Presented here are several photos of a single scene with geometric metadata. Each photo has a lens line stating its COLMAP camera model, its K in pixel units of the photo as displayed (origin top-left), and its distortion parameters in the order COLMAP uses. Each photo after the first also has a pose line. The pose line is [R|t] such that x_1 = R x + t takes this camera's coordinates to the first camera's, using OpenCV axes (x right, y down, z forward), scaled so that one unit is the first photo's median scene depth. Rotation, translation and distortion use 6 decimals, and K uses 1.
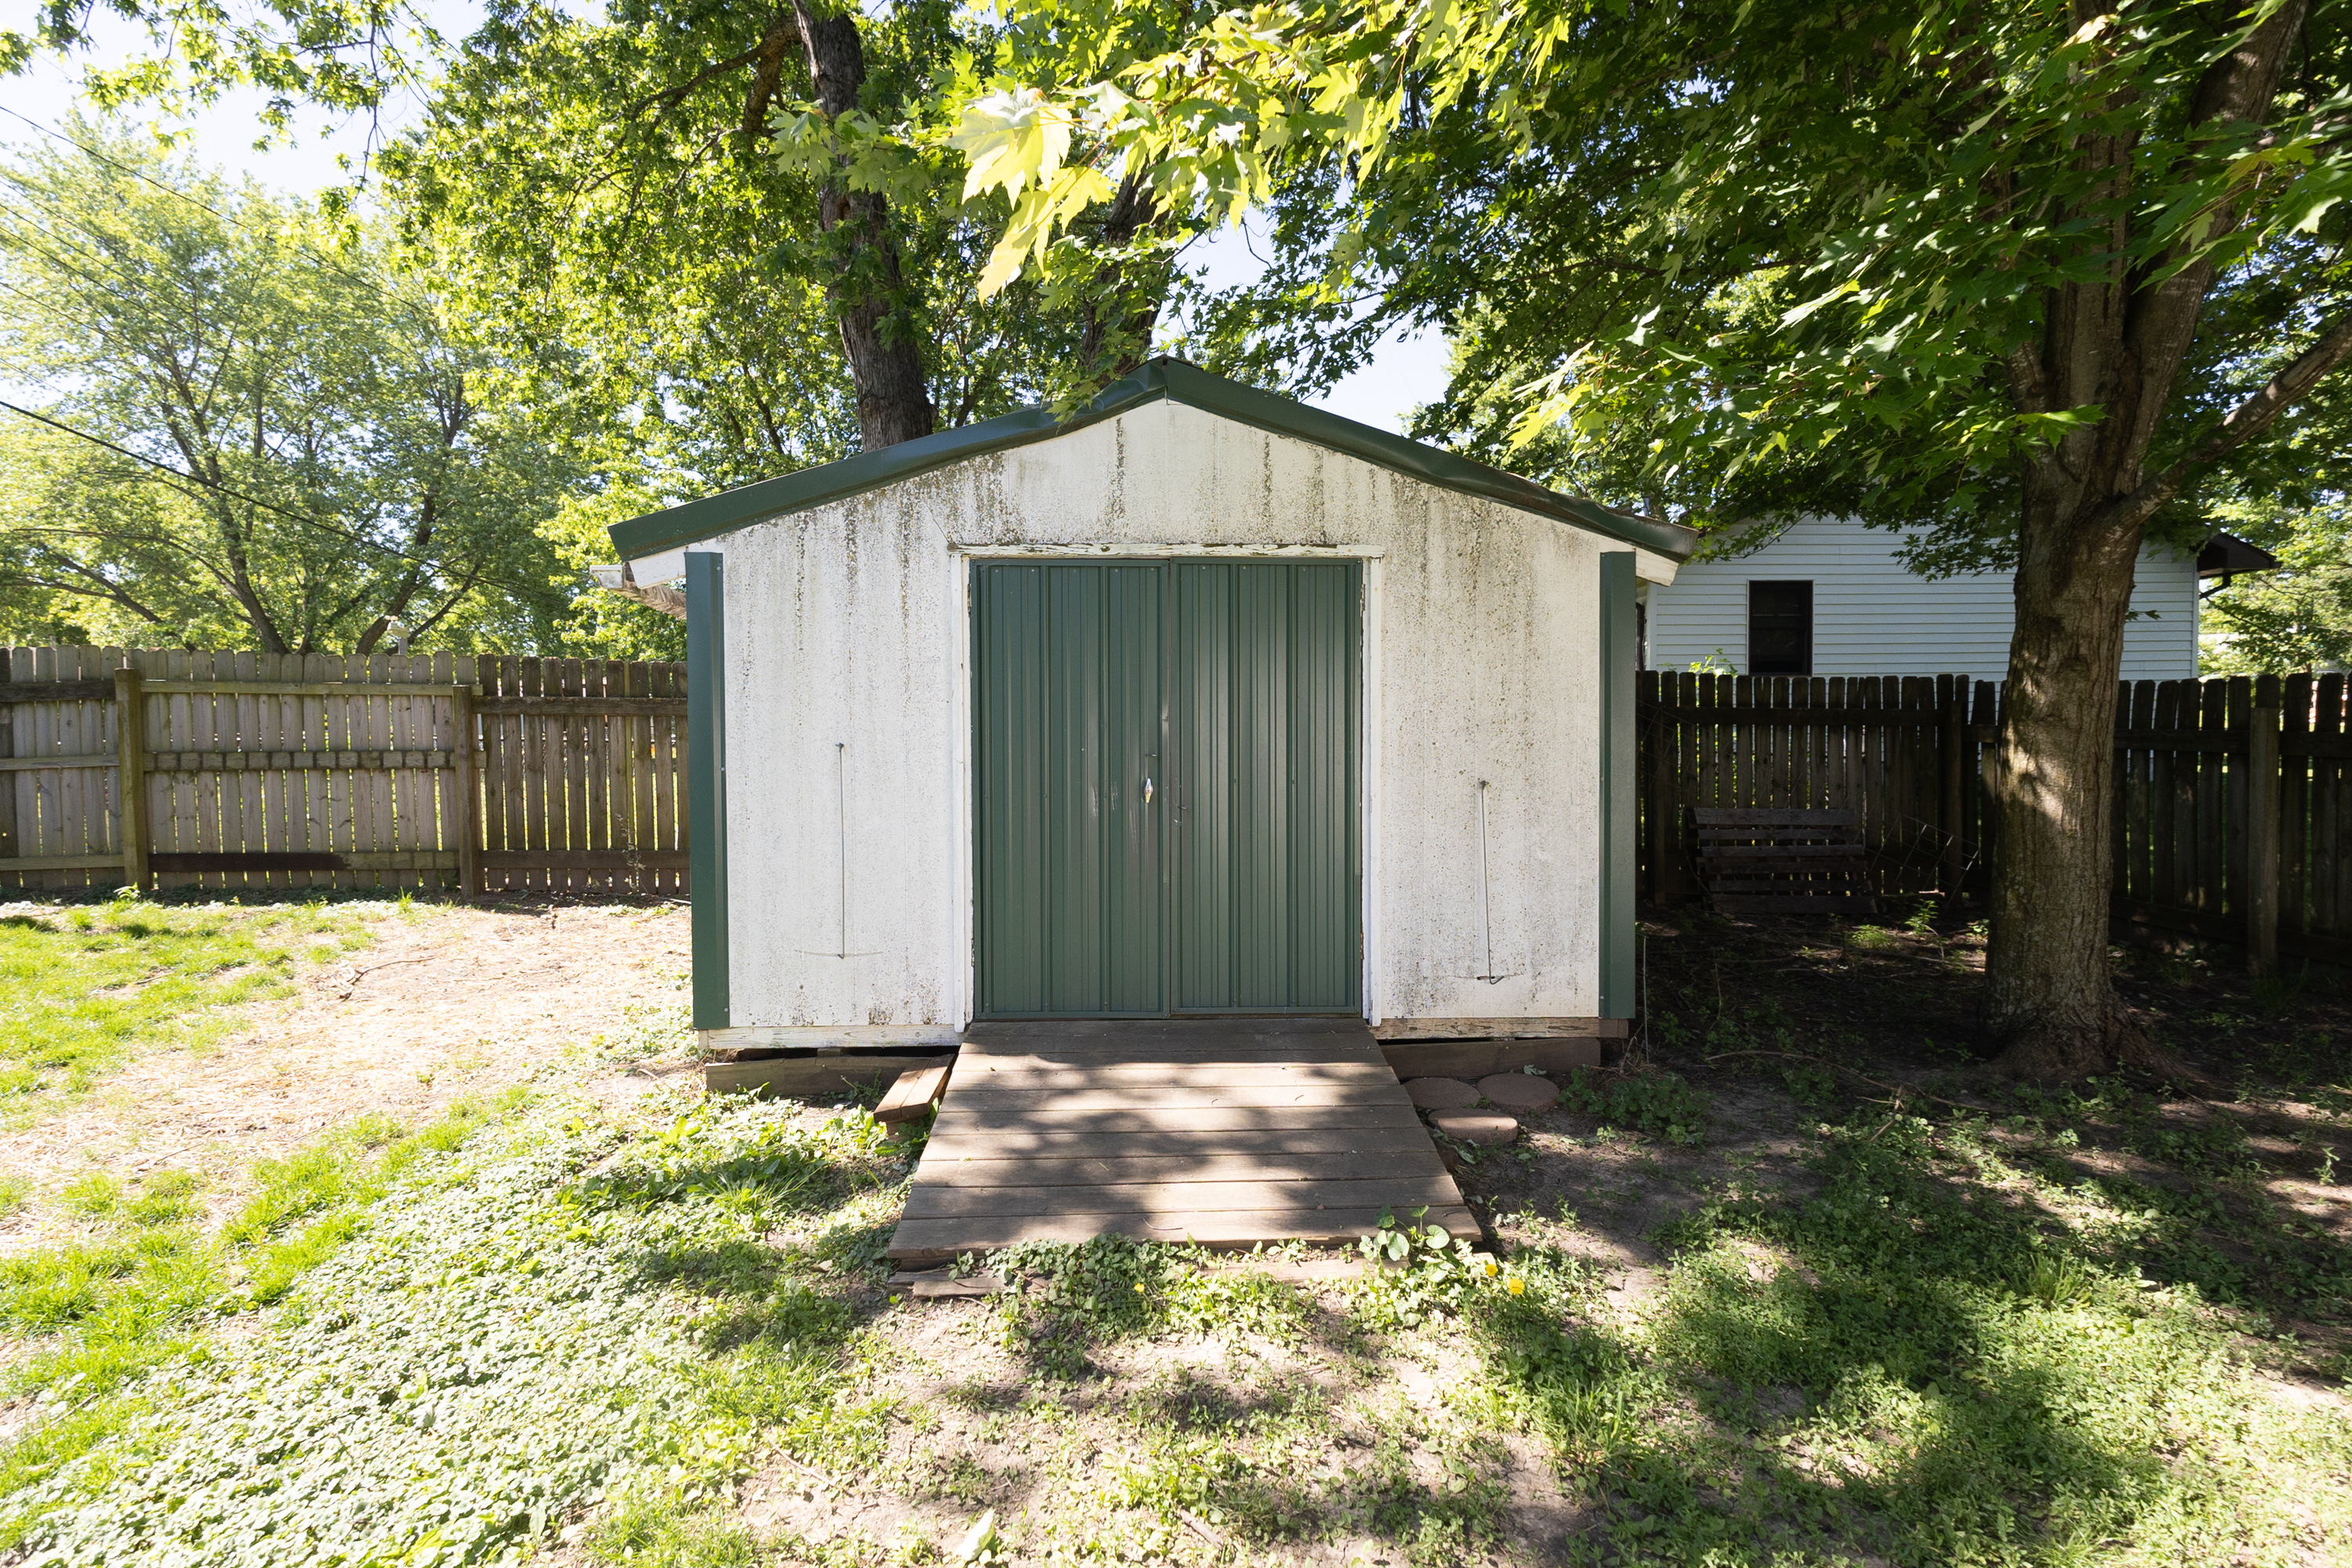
lens RADIAL K [[1095.0, 0, 1171.4], [0, 1095.0, 788.4], [0, 0, 1]] dist [0.009285, 0.001797]
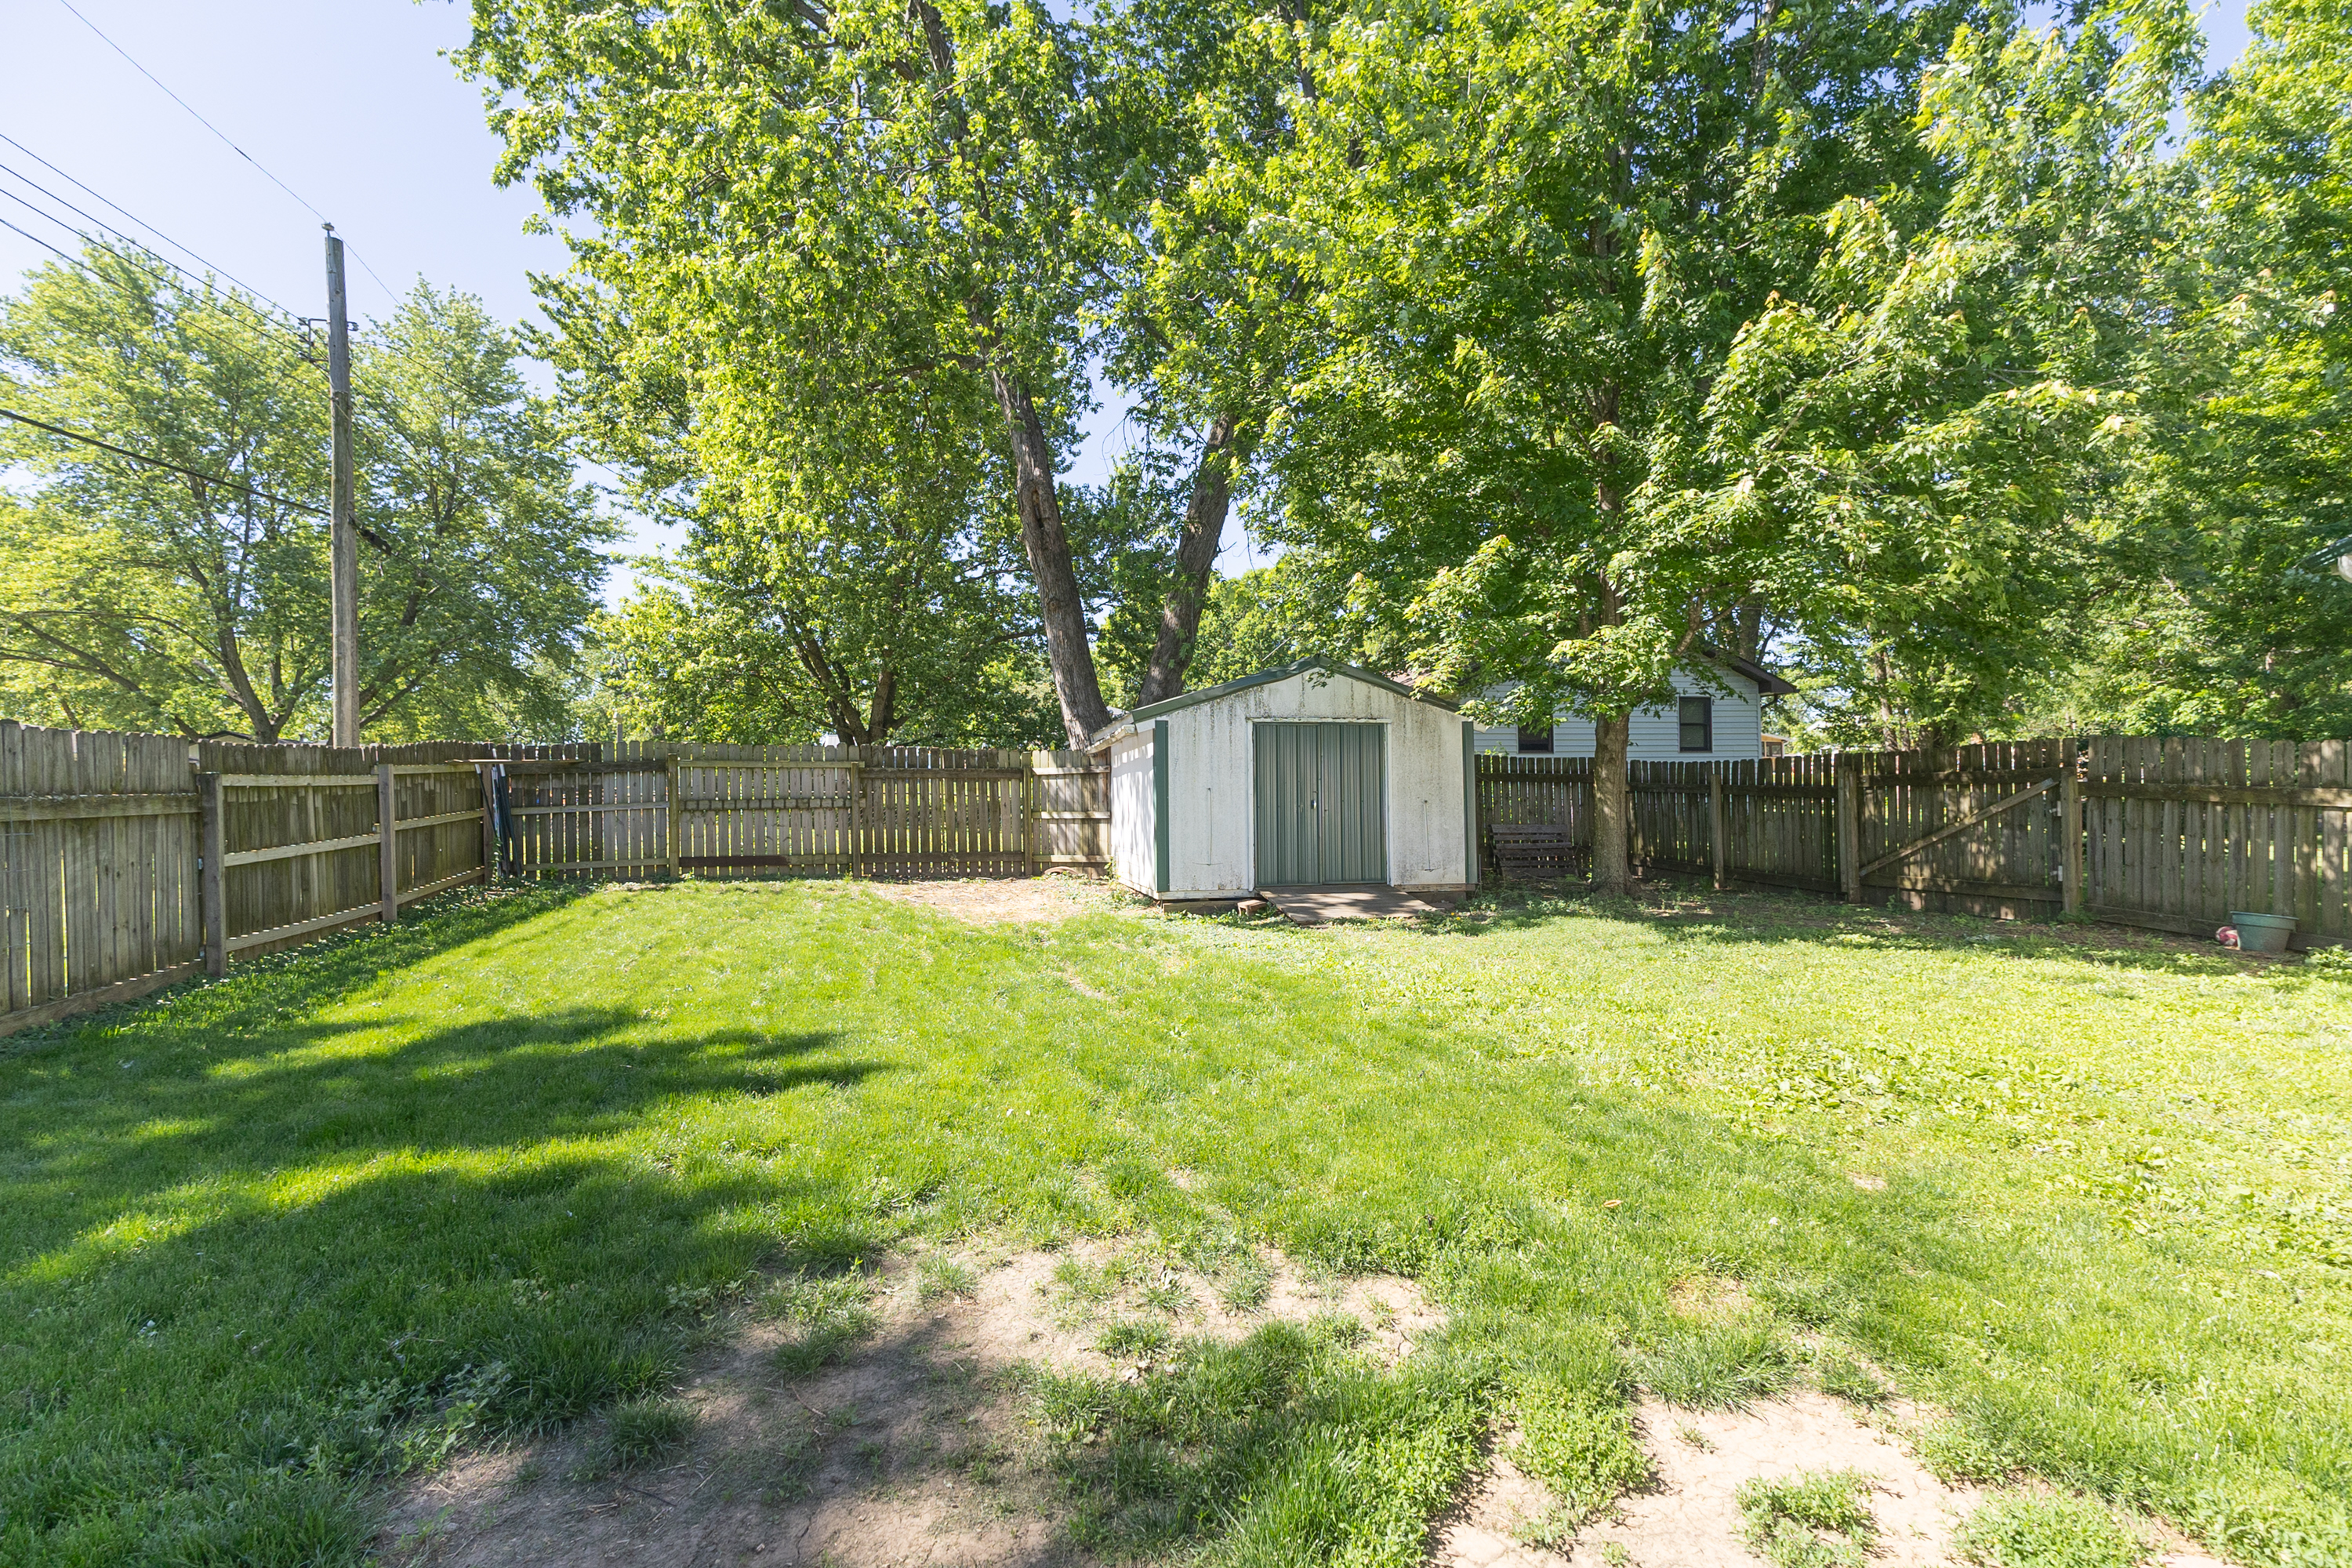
lens RADIAL K [[1095.0, 0, 1160.3], [0, 1095.0, 791.5], [0, 0, 1]] dist [0.009285, 0.001797]
pose [[0.986807, -0.004569, 0.161837, -0.865170], [0.013412, 0.998473, -0.053594, 0.114987], [-0.161345, 0.055057, 0.985361, -1.712247]]
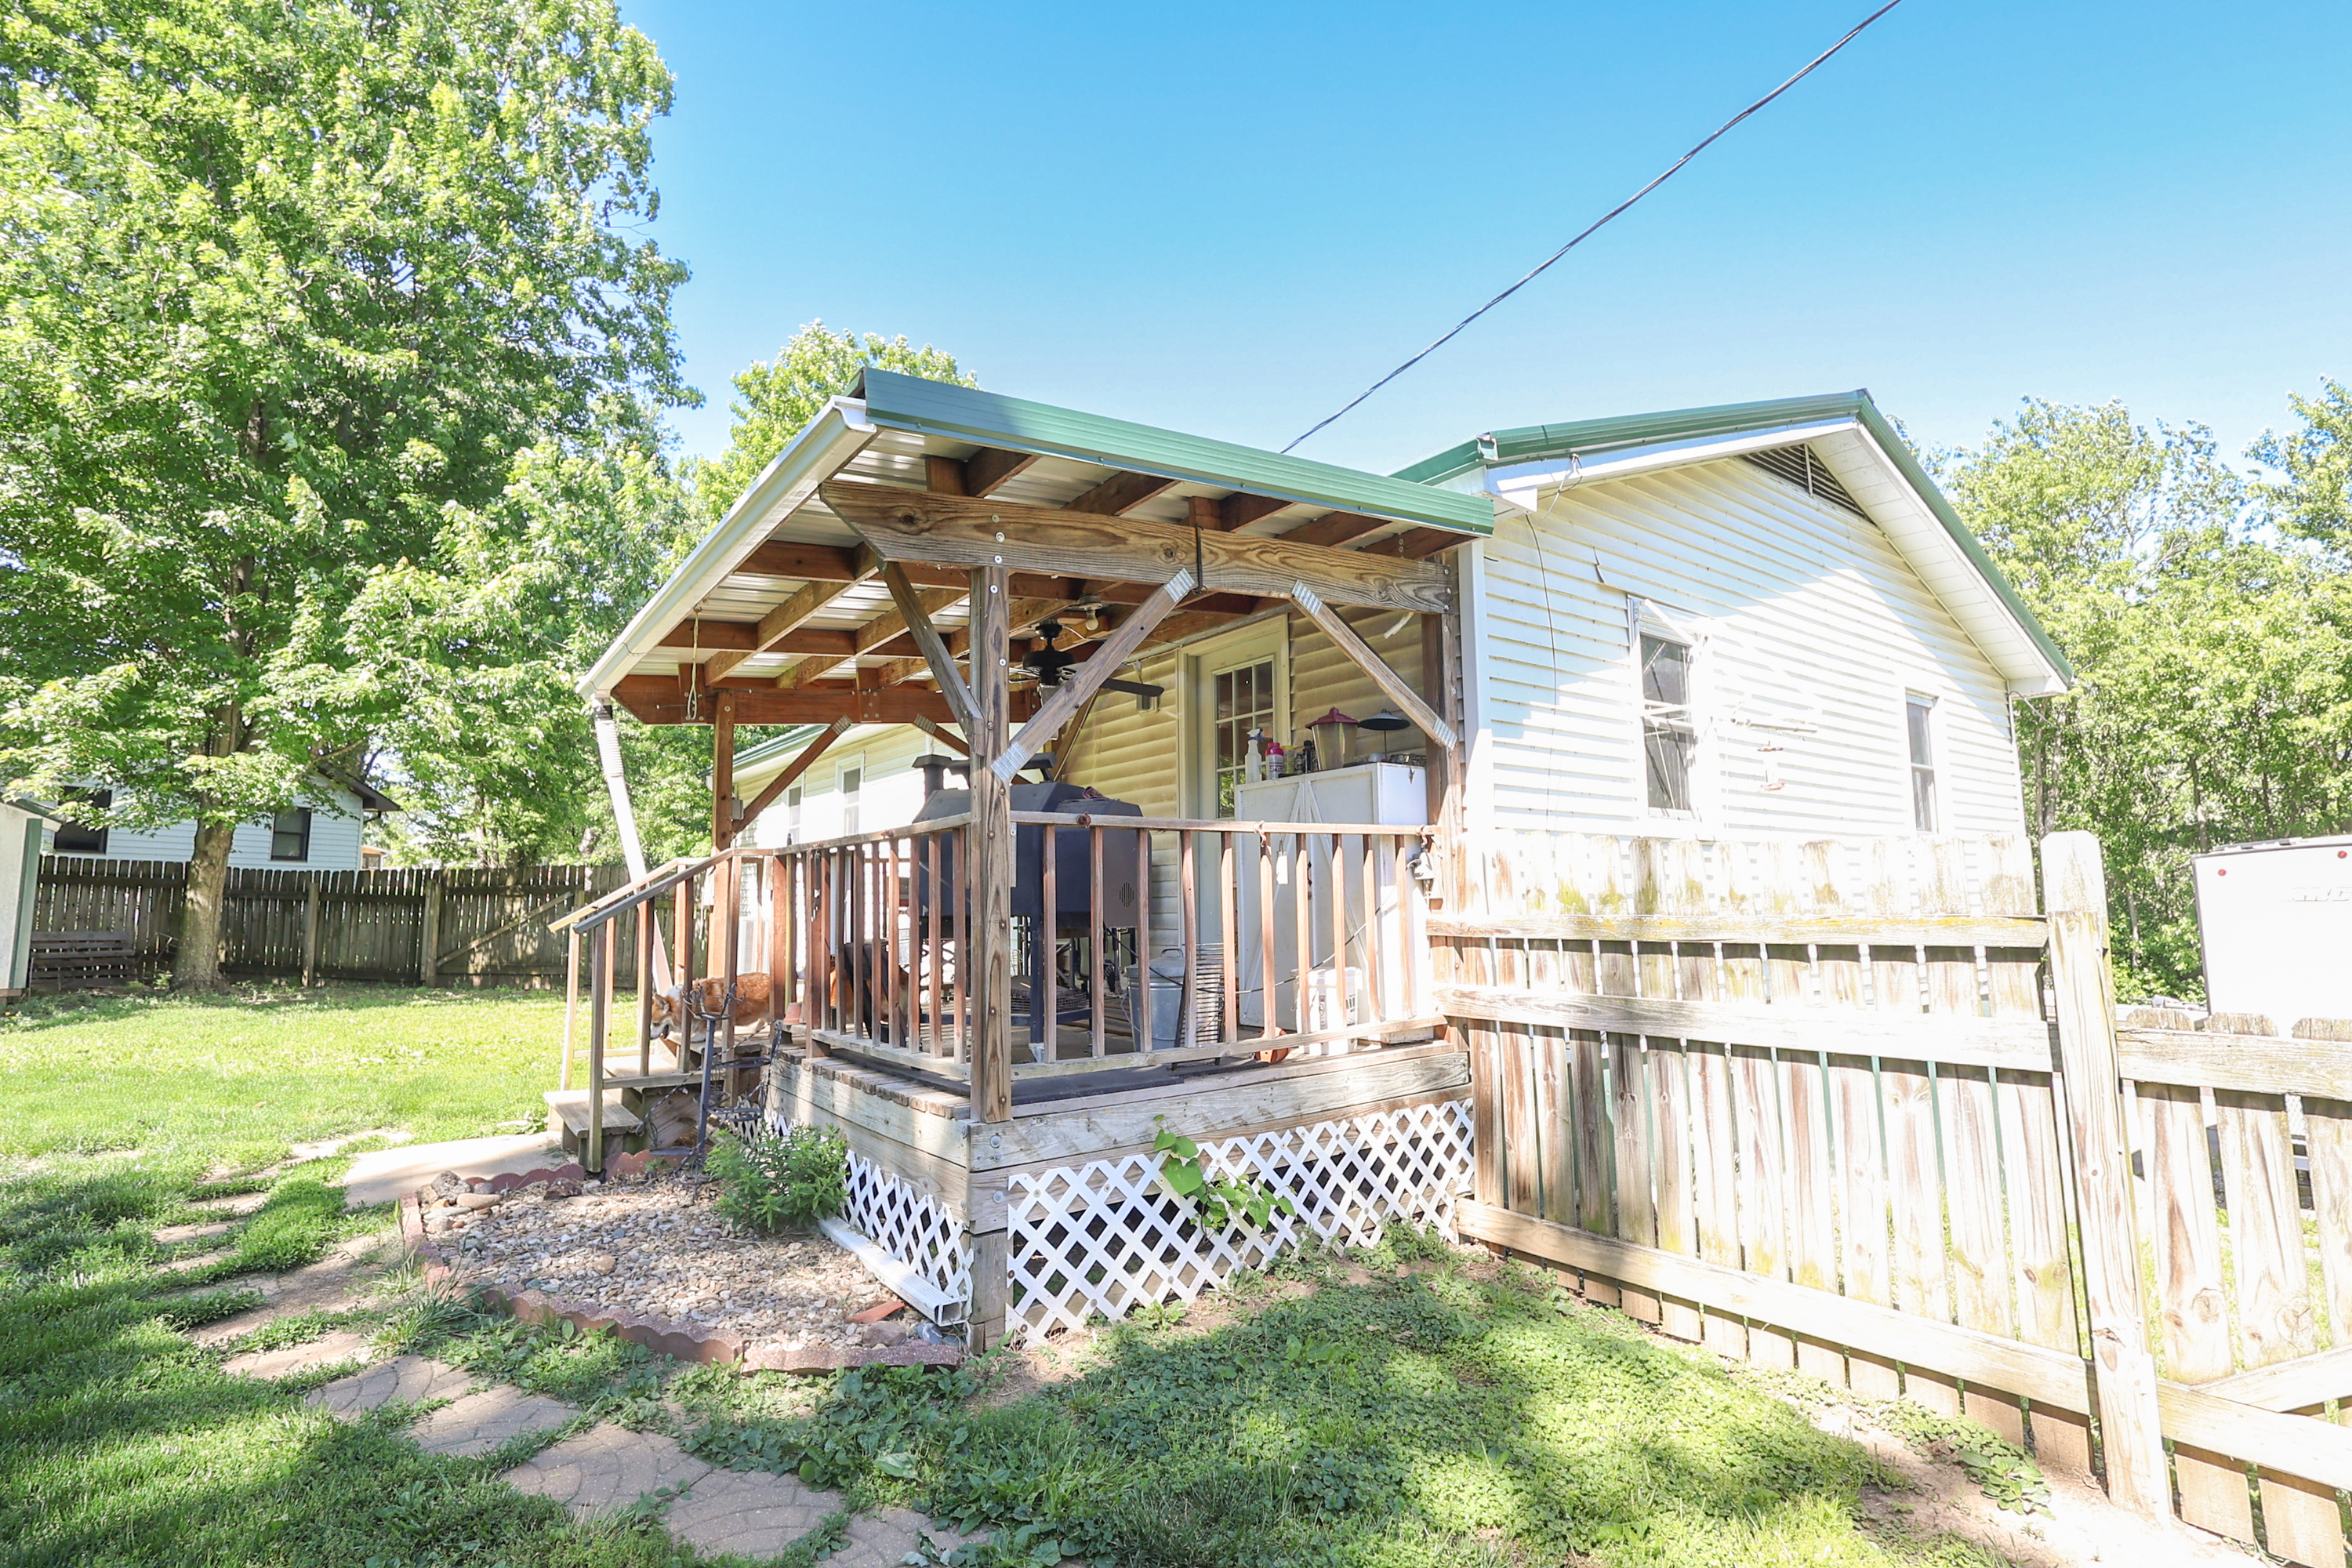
lens RADIAL K [[1095.0, 0, 1157.8], [0, 1095.0, 778.9], [0, 0, 1]] dist [0.009285, 0.001797]
pose [[0.274699, 0.116639, 0.954429, -1.501041], [0.044640, 0.989998, -0.133834, 0.191689], [-0.960493, 0.079369, 0.266745, -2.492617]]
